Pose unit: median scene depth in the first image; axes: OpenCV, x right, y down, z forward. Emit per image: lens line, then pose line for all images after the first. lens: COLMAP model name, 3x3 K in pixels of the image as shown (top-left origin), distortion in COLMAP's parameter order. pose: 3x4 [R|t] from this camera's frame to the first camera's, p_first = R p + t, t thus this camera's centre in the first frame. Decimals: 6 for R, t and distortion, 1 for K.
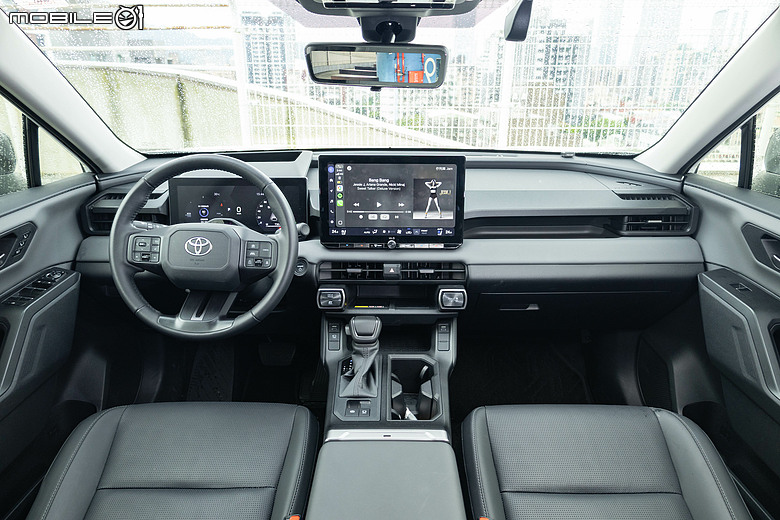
lens RADIAL K [[501.9, 0, 390.0], [0, 501.9, 260.0], [0, 0, 1]] dist [0.002182, -0.000980]
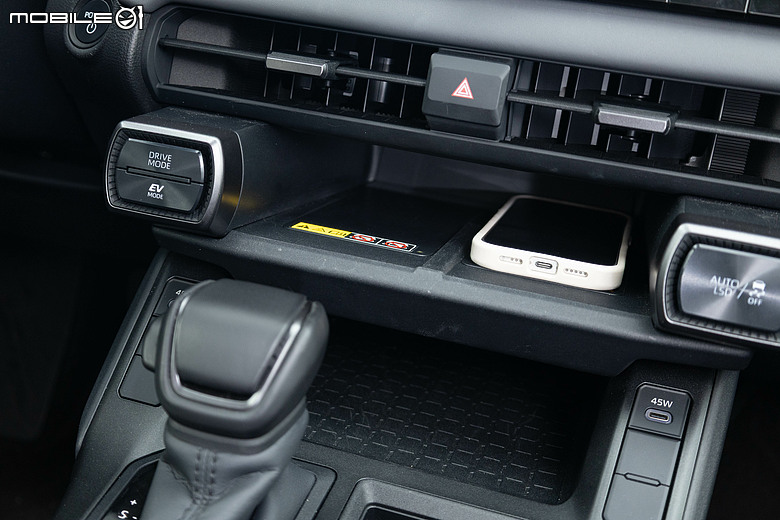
lens RADIAL K [[973.9, 0, 390.0], [0, 973.9, 260.0], [0, 0, 1]] dist [0.009454, 0.049836]
pose [[0.946825, 0.191855, -0.258292, 0.092972], [-0.145635, 0.971376, 0.187665, 0.018121], [0.286903, -0.140069, 0.947664, 0.598848]]
